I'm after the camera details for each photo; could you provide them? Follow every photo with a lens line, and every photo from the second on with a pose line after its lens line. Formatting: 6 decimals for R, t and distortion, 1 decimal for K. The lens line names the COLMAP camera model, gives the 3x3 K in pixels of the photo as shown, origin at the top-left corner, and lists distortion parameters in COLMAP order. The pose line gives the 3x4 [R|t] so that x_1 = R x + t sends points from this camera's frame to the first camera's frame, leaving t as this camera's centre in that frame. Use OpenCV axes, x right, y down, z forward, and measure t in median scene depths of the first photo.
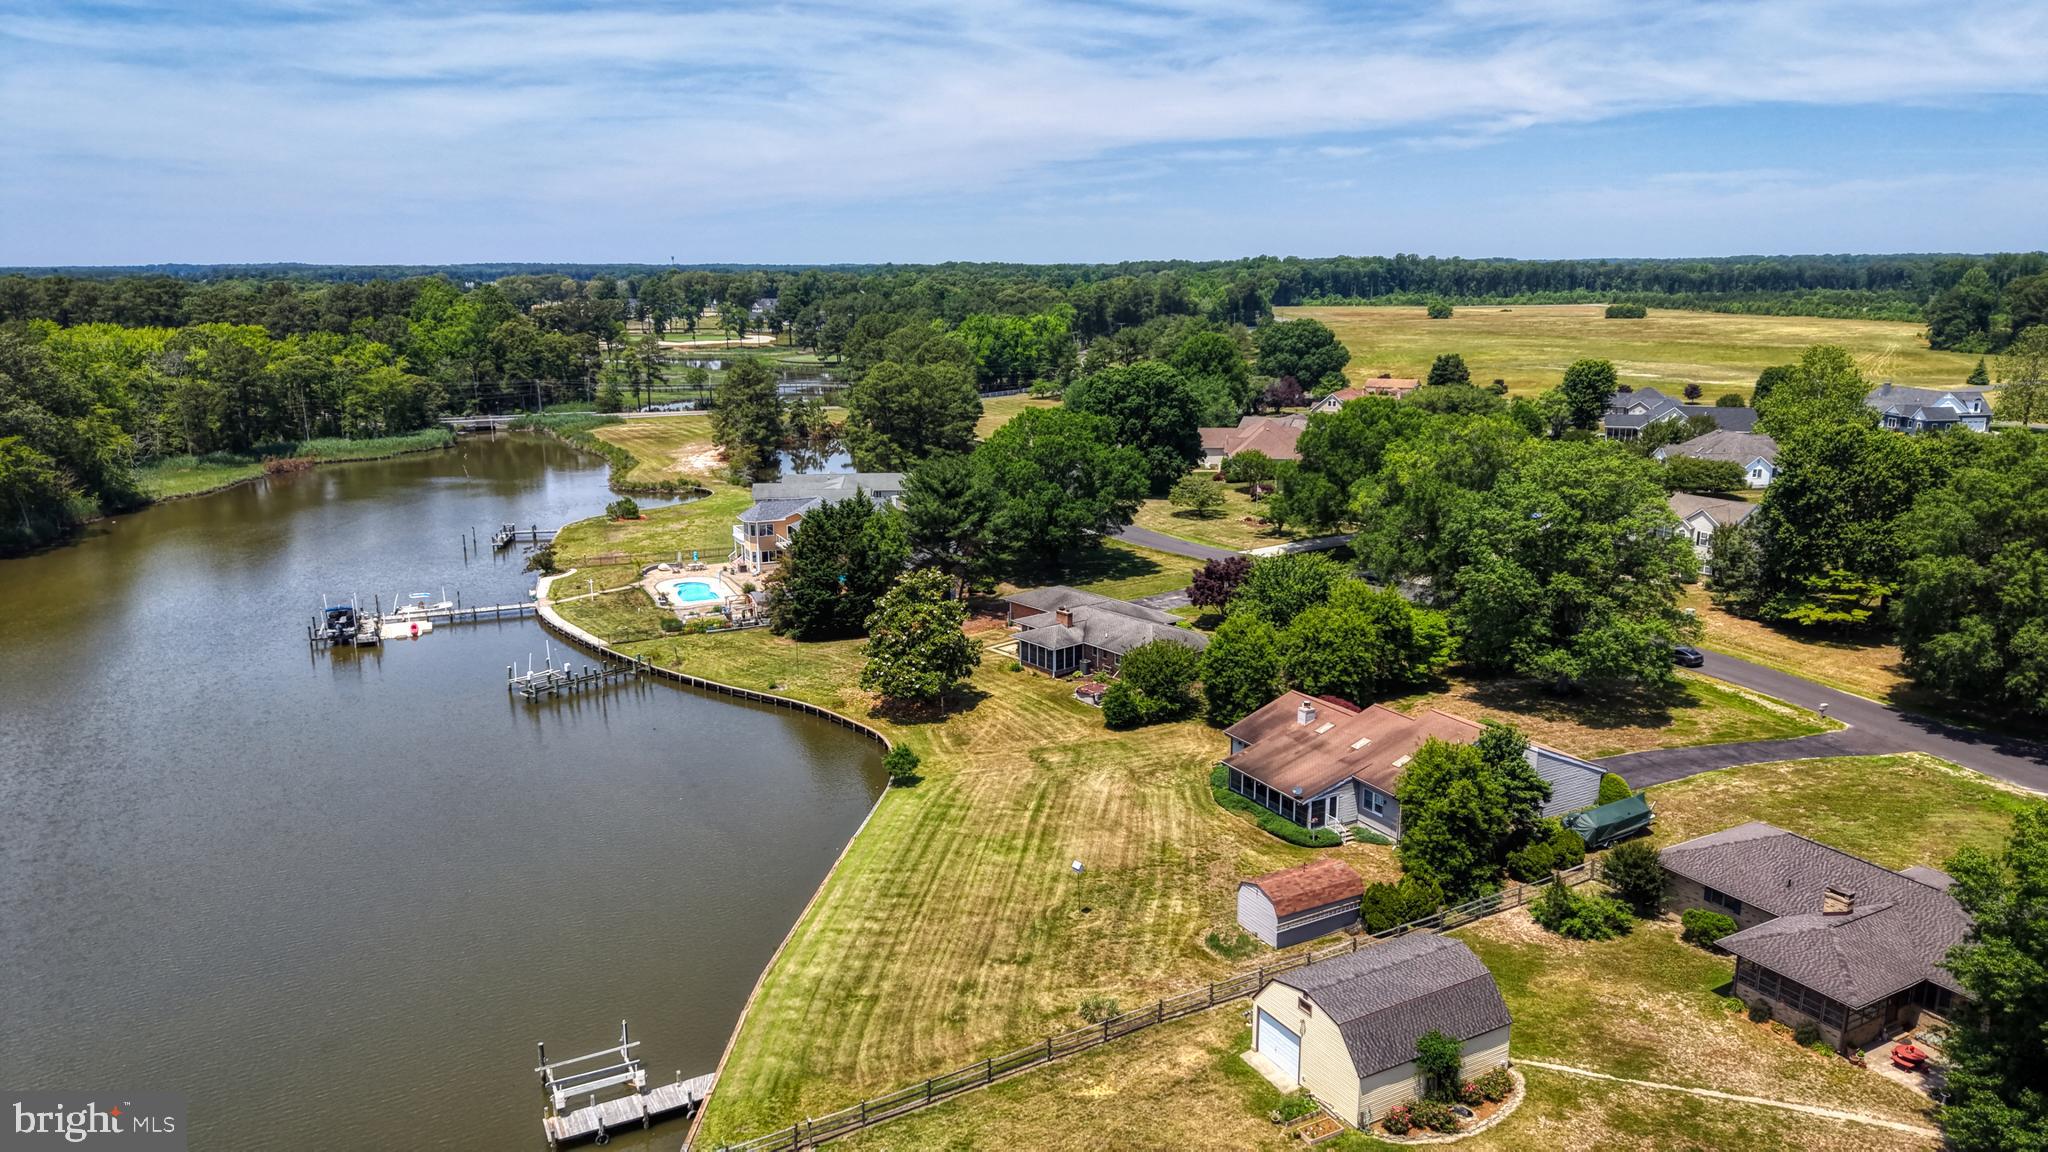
lens RADIAL K [[1349.9, 0, 1034.1], [0, 1349.9, 629.5], [0, 0, 1]] dist [0.045069, -0.045685]
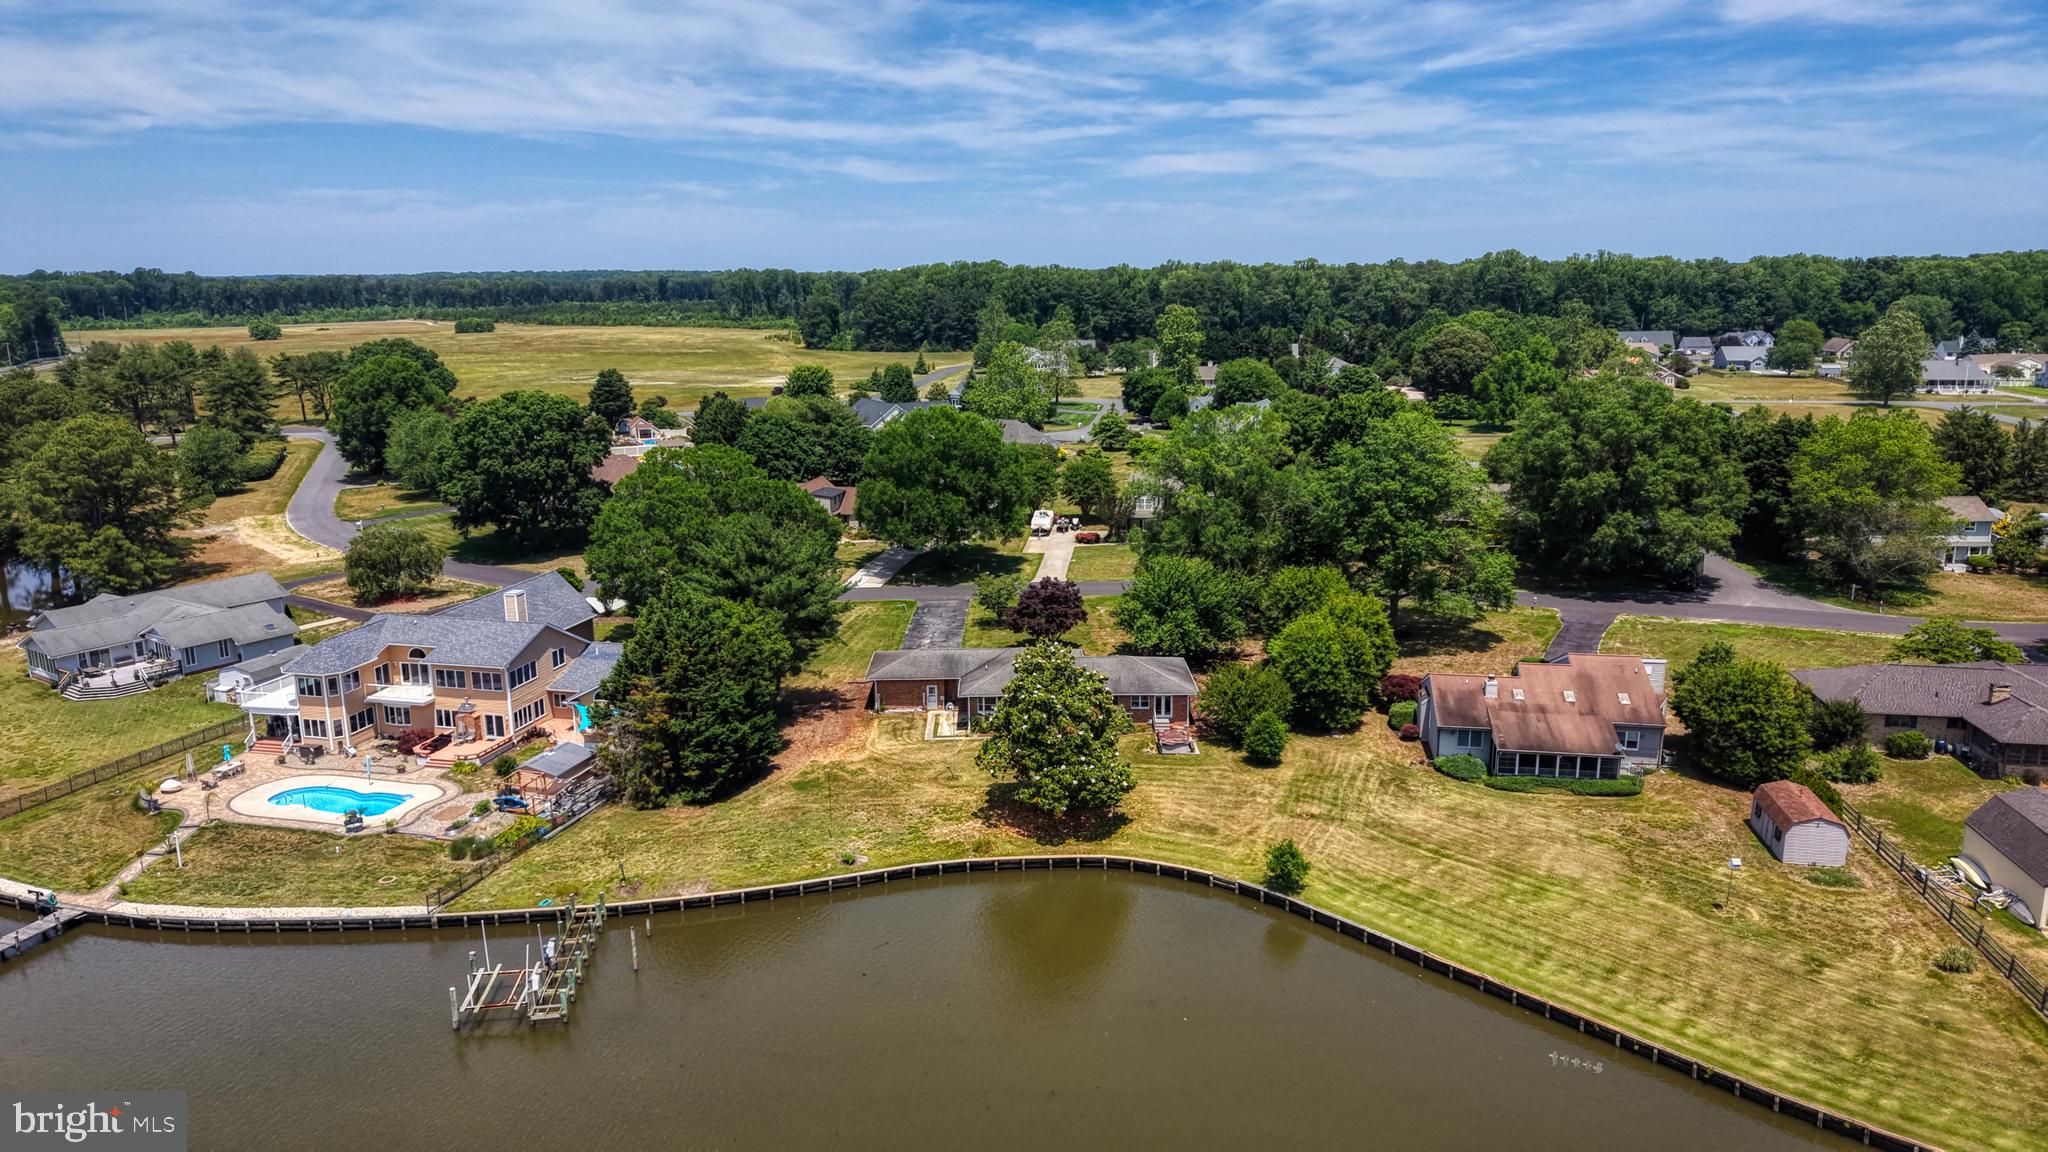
lens RADIAL K [[1349.9, 0, 1034.1], [0, 1349.9, 629.5], [0, 0, 1]] dist [0.045069, -0.045685]
pose [[0.629061, -0.200635, 0.751018, -0.300466], [0.209226, 0.974166, 0.084999, -0.053977], [-0.748670, 0.103663, 0.654788, 0.215628]]
